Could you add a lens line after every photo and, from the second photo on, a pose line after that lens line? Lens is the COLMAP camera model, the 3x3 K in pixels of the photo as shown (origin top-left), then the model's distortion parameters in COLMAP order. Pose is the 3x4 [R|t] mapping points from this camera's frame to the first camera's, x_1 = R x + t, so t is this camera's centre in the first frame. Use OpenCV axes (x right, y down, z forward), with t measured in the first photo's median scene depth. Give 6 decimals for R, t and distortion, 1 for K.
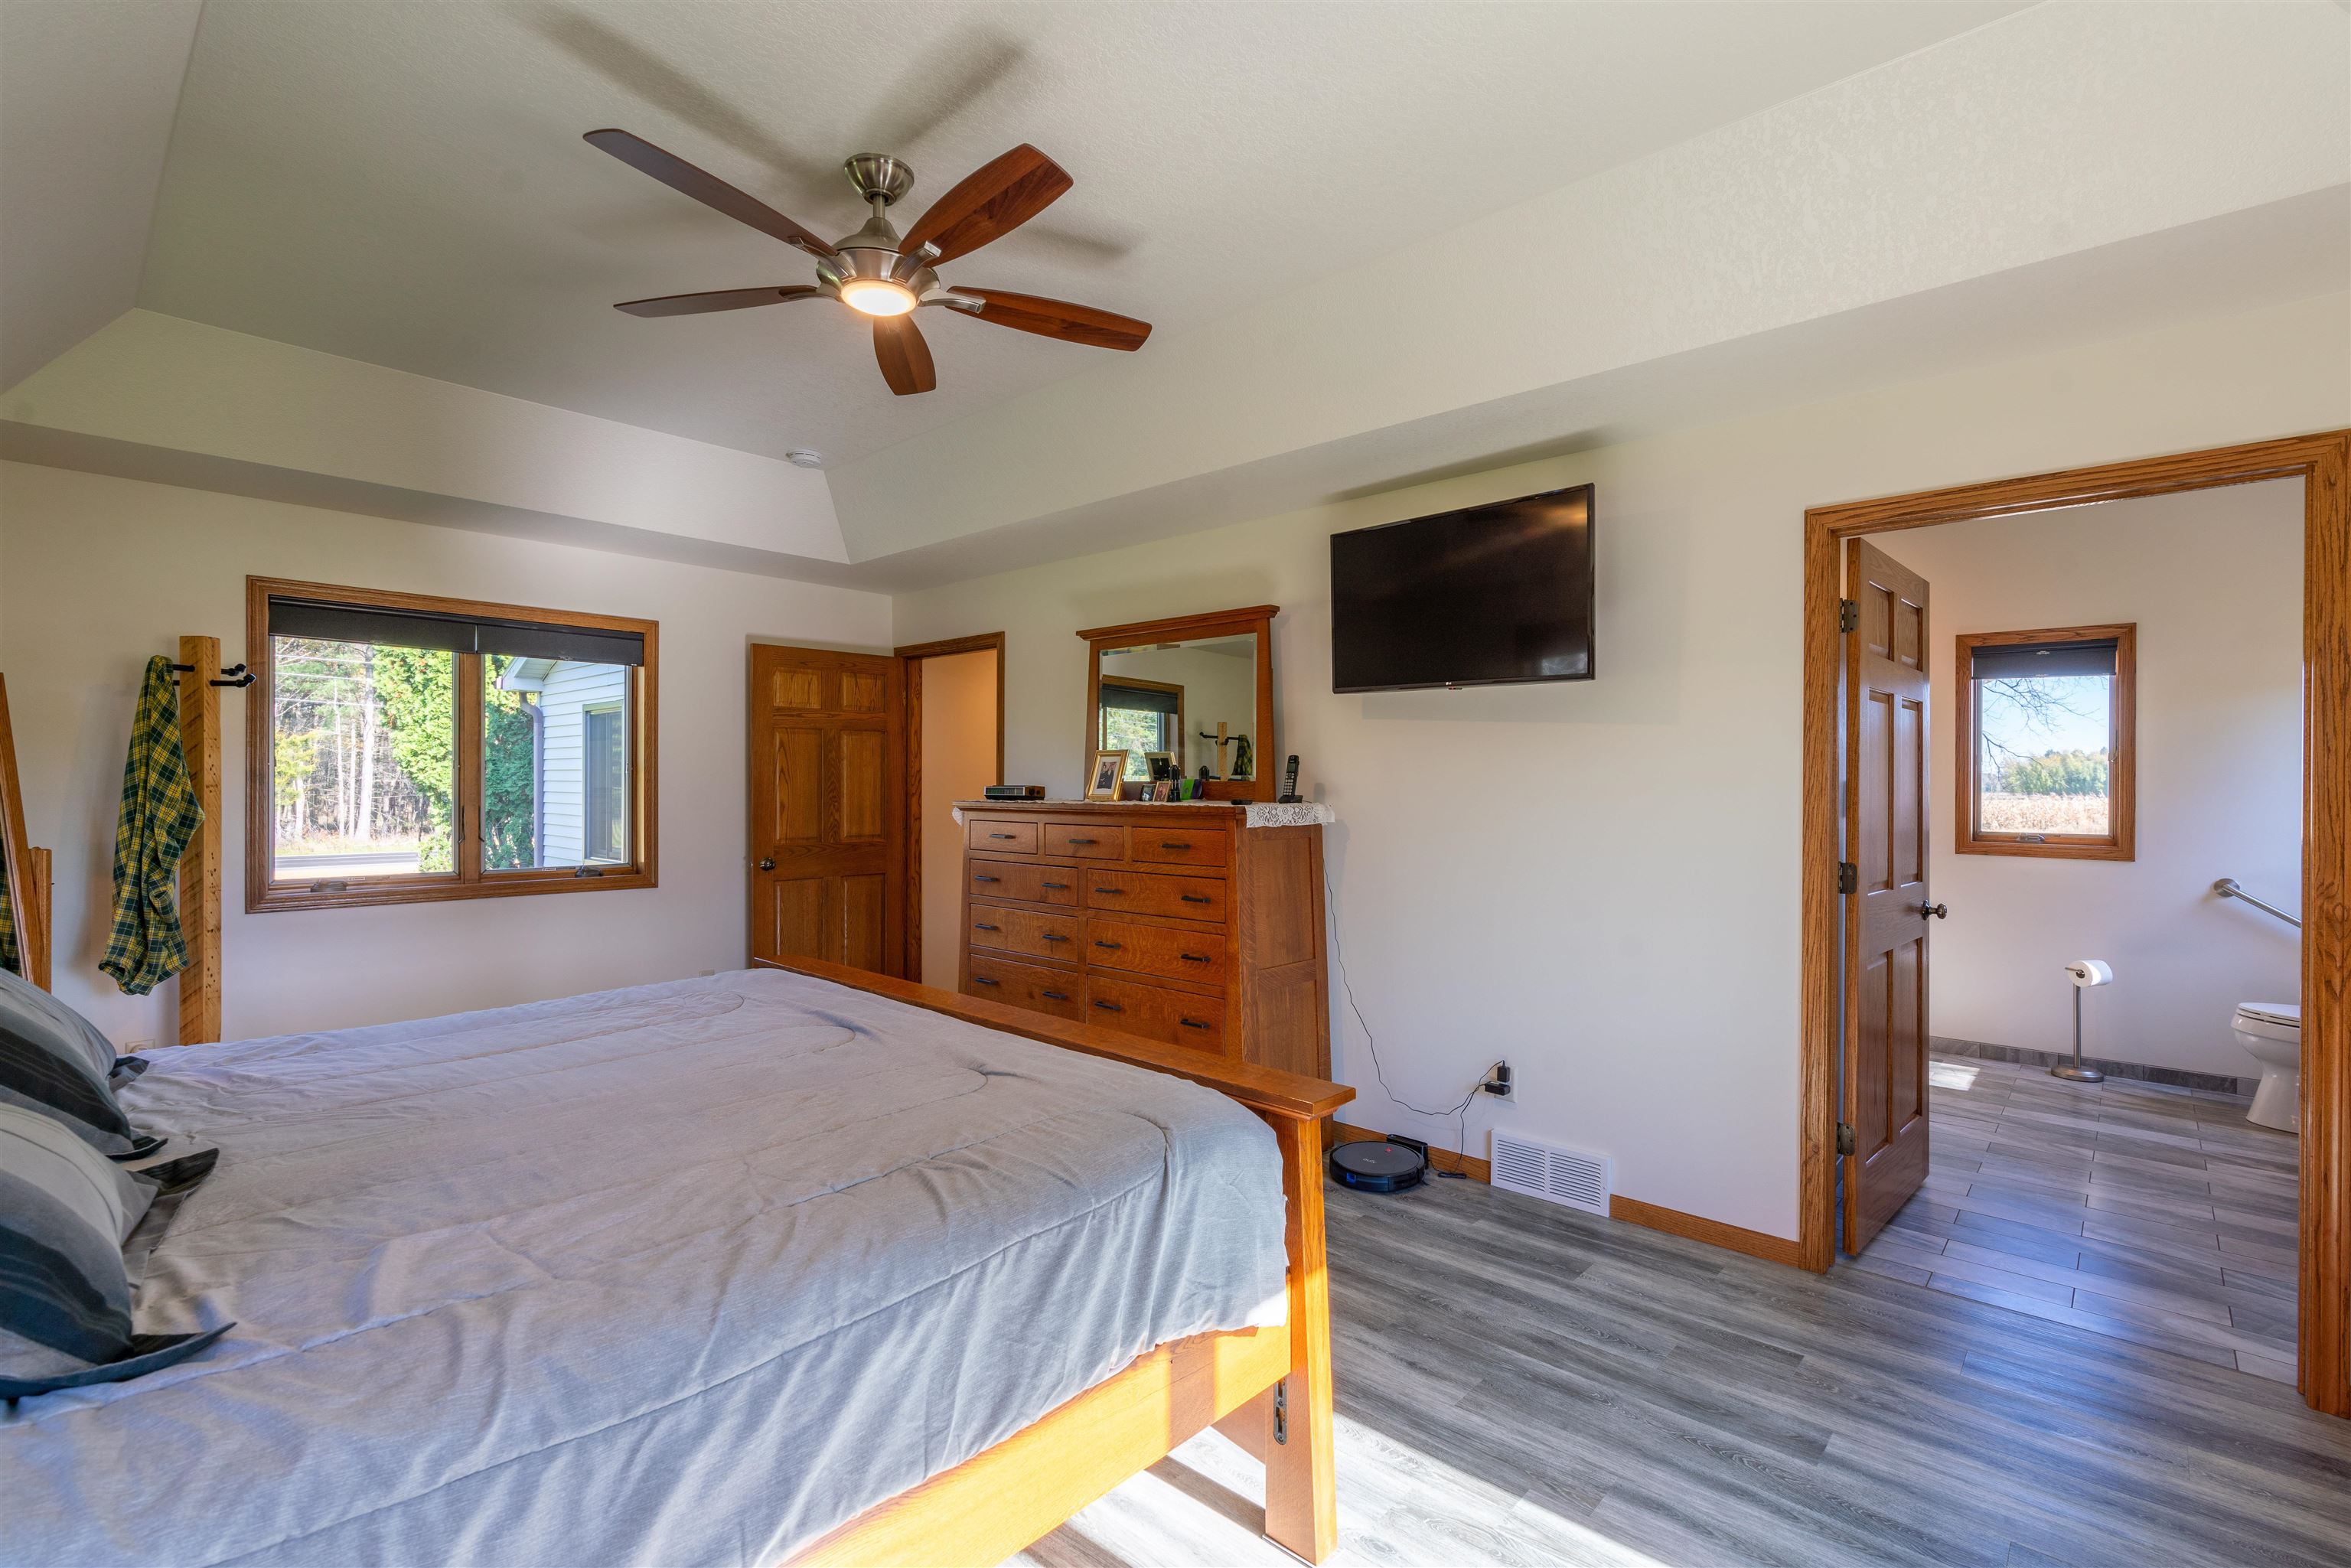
lens RADIAL K [[1063.8, 0, 1177.6], [0, 1063.8, 794.7], [0, 0, 1]] dist [-0.003024, -0.000215]
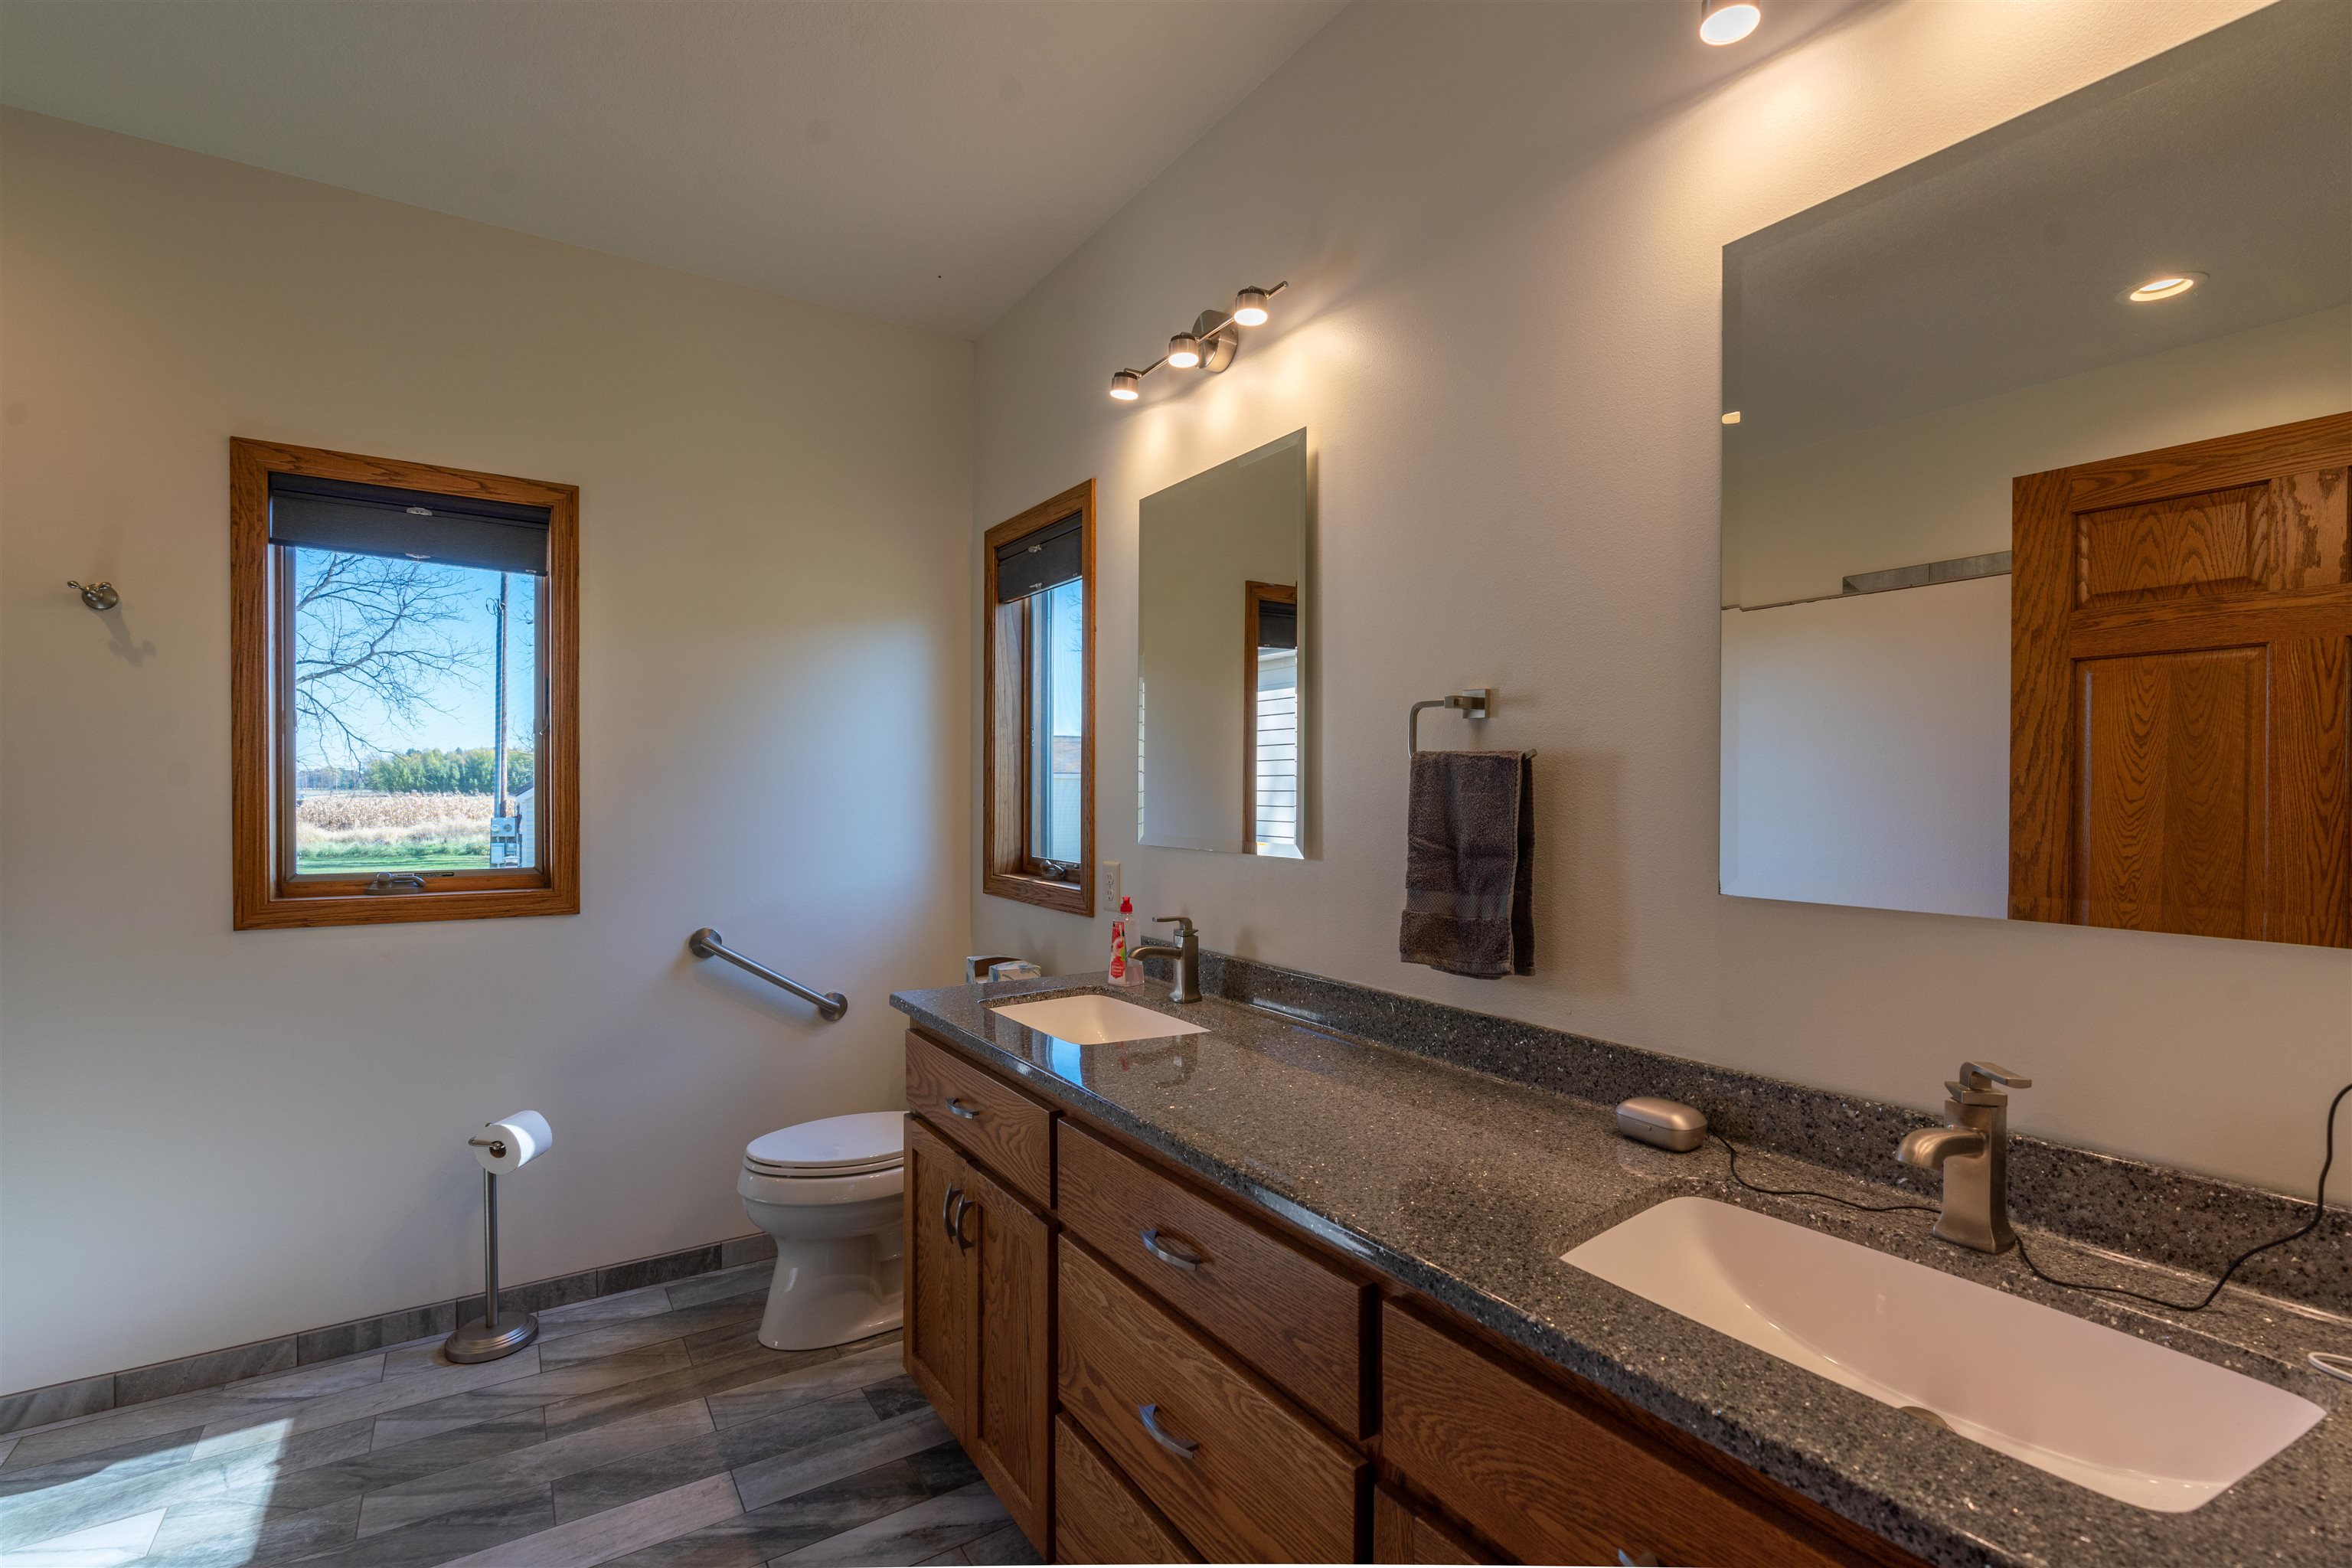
lens RADIAL K [[1064.3, 0, 1177.8], [0, 1064.3, 799.4], [0, 0, 1]] dist [-0.003024, -0.000215]
pose [[0.255024, -0.009779, 0.966885, 0.414159], [0.003114, 0.999952, 0.009292, -0.001612], [-0.966930, 0.000642, 0.255042, 0.518252]]
